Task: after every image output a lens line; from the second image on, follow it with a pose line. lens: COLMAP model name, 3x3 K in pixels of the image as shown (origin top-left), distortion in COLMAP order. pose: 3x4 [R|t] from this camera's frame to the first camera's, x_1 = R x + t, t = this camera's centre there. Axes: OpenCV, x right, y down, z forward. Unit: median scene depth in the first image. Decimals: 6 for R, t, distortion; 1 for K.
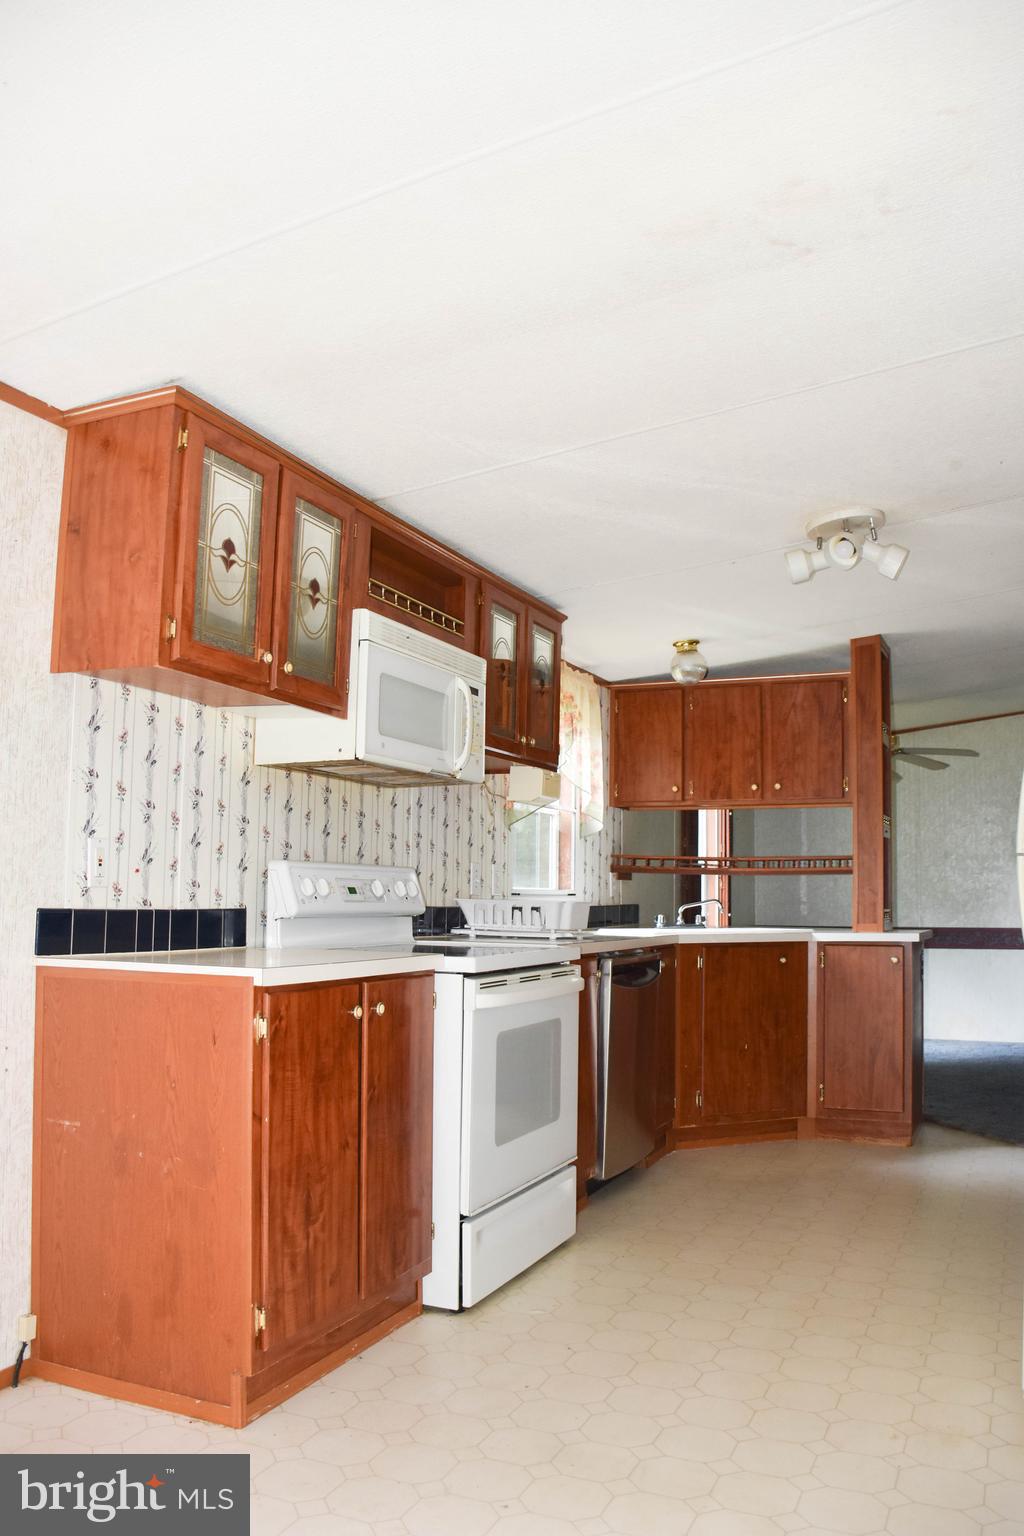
lens RADIAL K [[1233.9, 0, 512.0], [0, 1233.9, 768.0], [0, 0, 1]] dist [-0.137118, 0.001293]
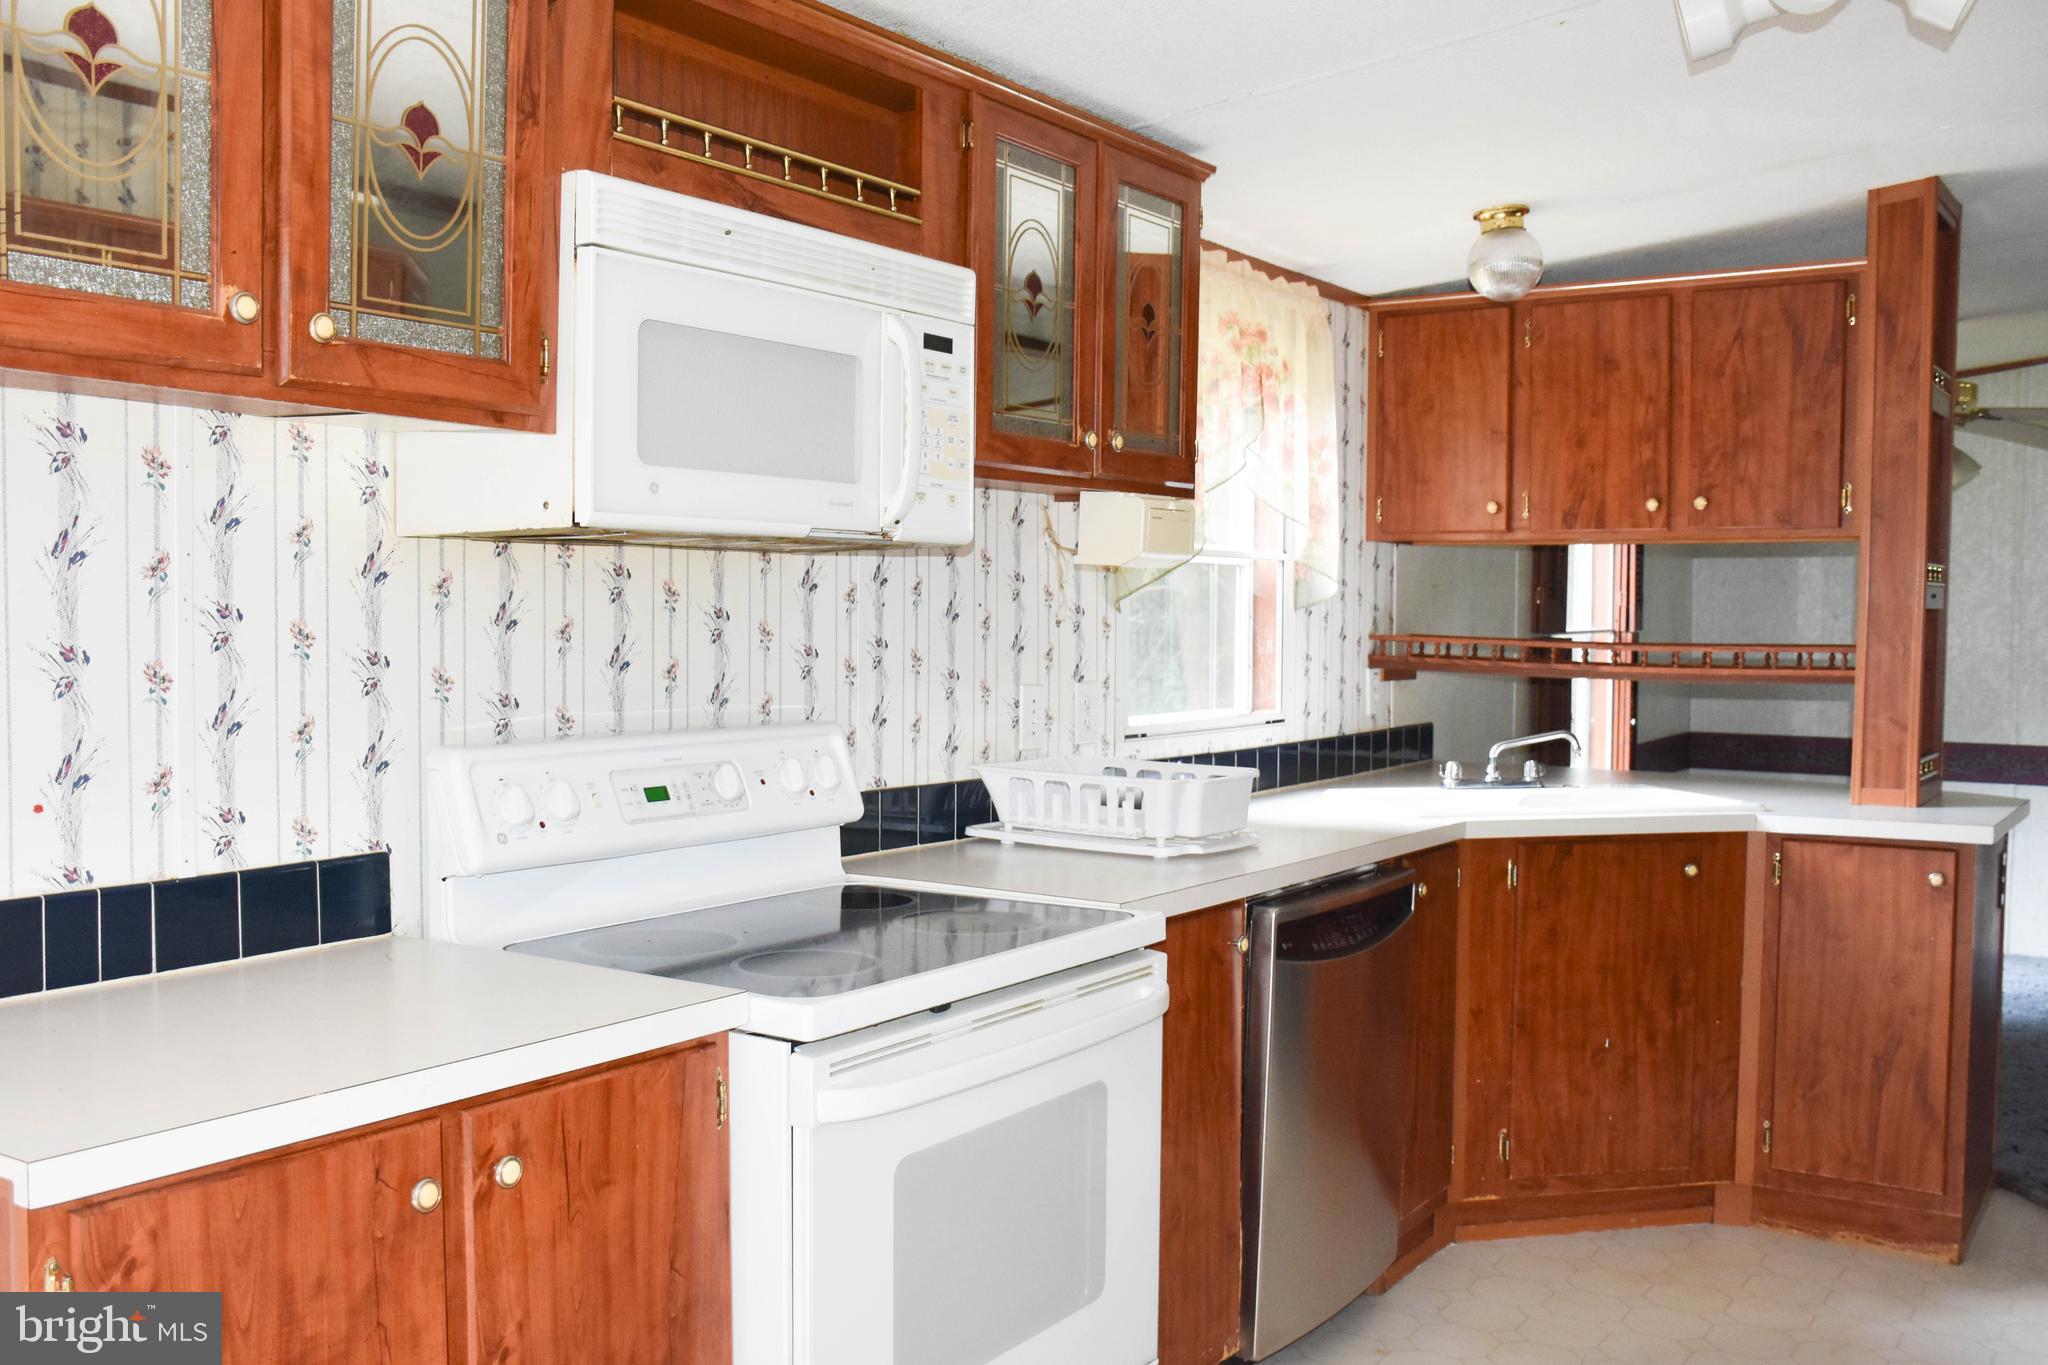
lens RADIAL K [[1846.0, 0, 1024.0], [0, 1846.0, 682.5], [0, 0, 1]] dist [-0.132894, 0.175298]
pose [[0.982137, 0.002333, -0.188154, 0.097536], [0.024653, 0.989708, 0.140961, -0.025886], [0.186546, -0.143082, 0.971971, 0.258096]]
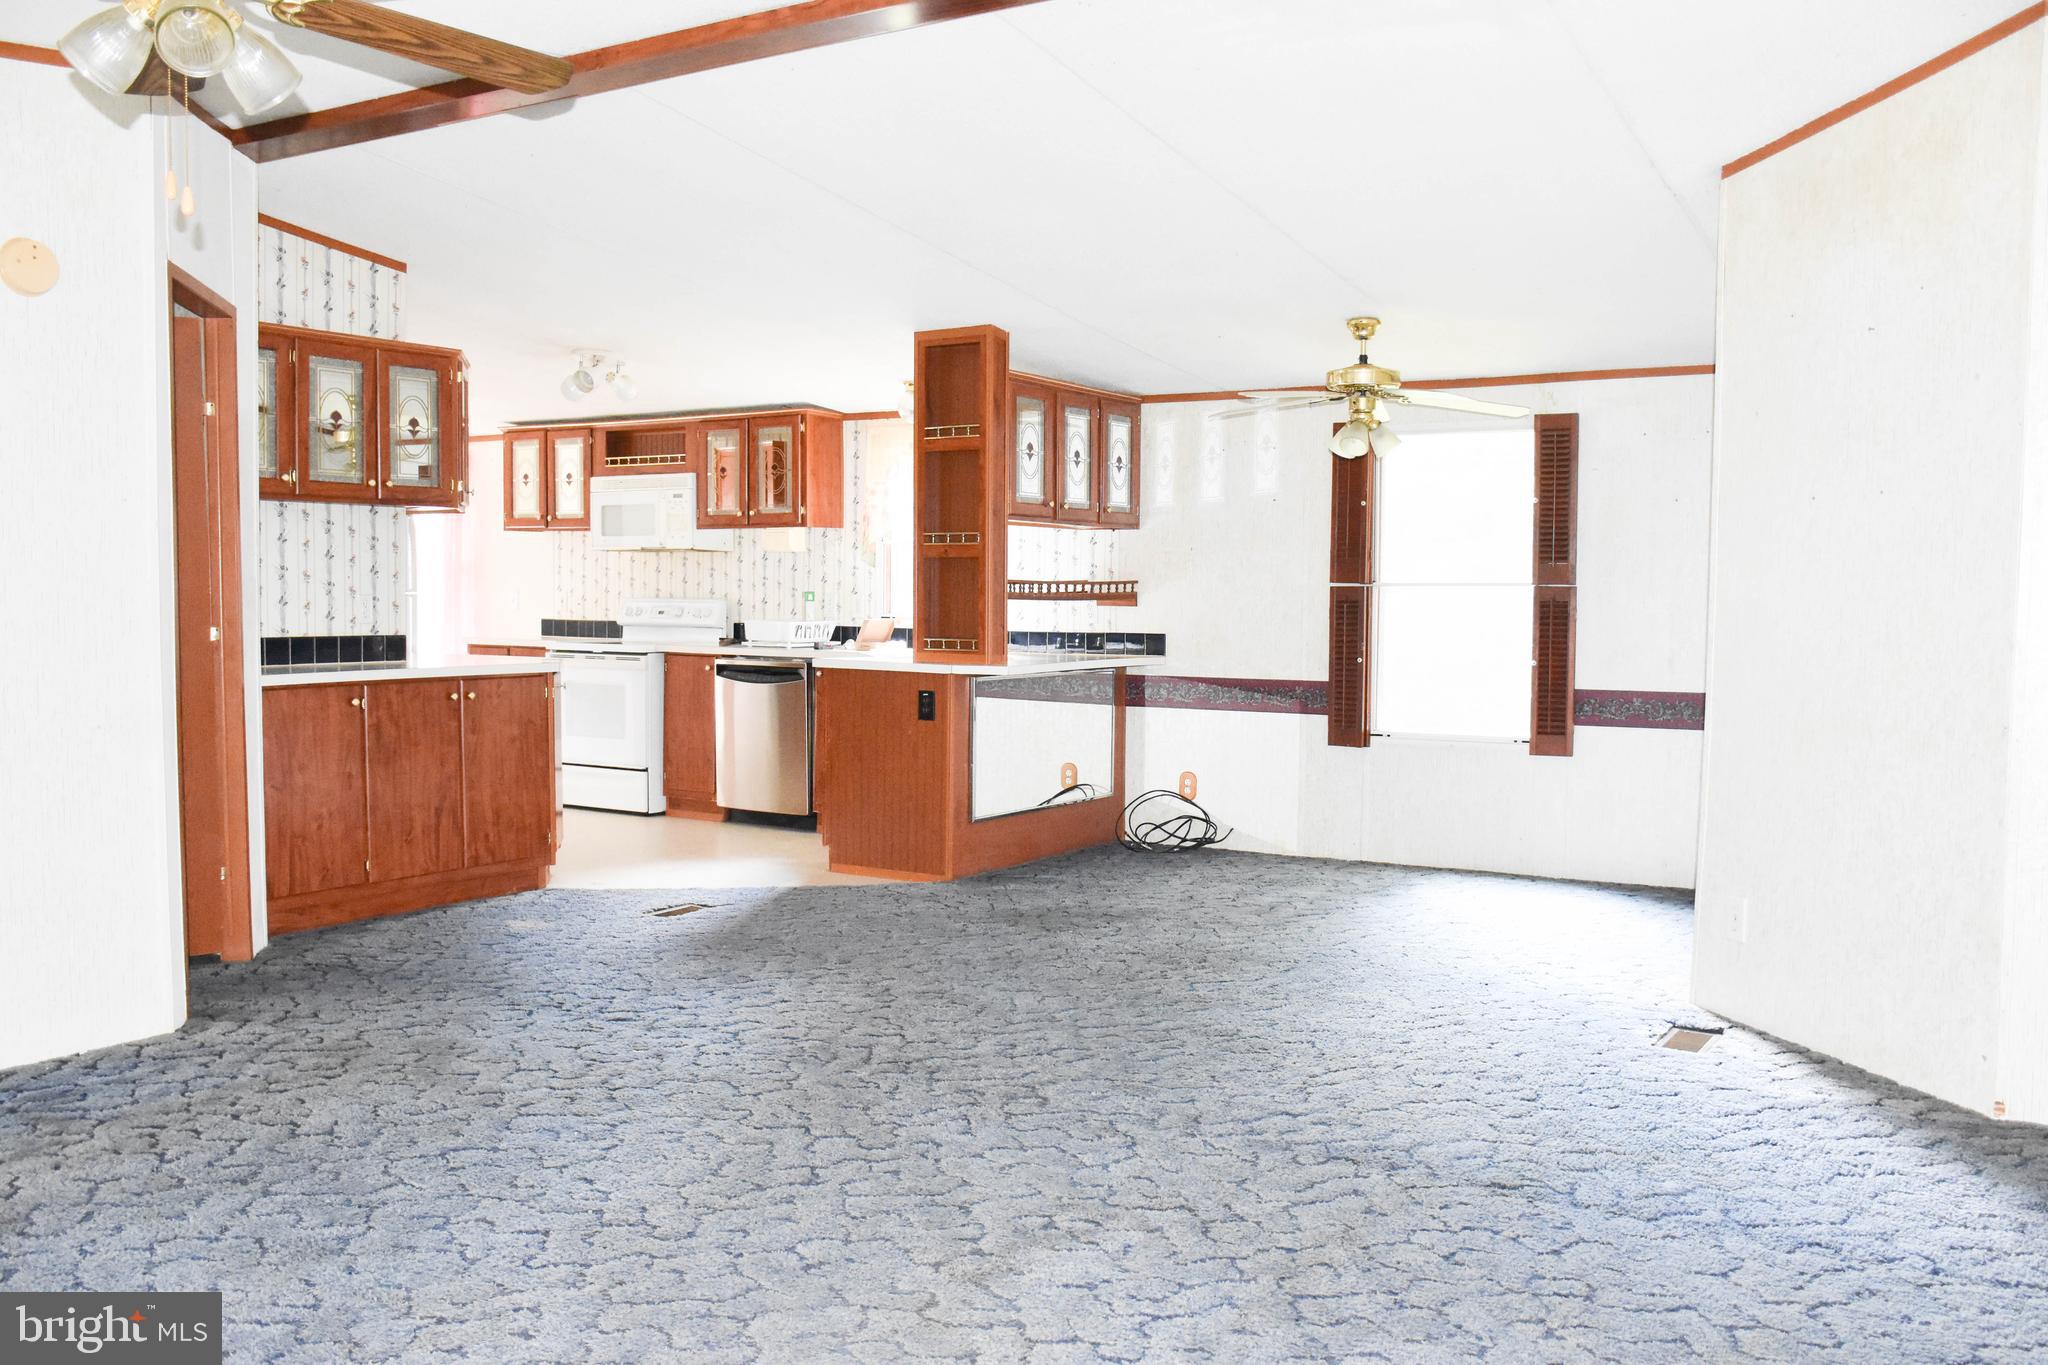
lens RADIAL K [[1846.0, 0, 1024.0], [0, 1846.0, 682.5], [0, 0, 1]] dist [-0.132894, 0.175298]
pose [[-0.188451, 0.042202, -0.981176, 1.844727], [0.101461, 0.994567, 0.023291, 0.142723], [0.976828, -0.095162, -0.191709, 1.498550]]
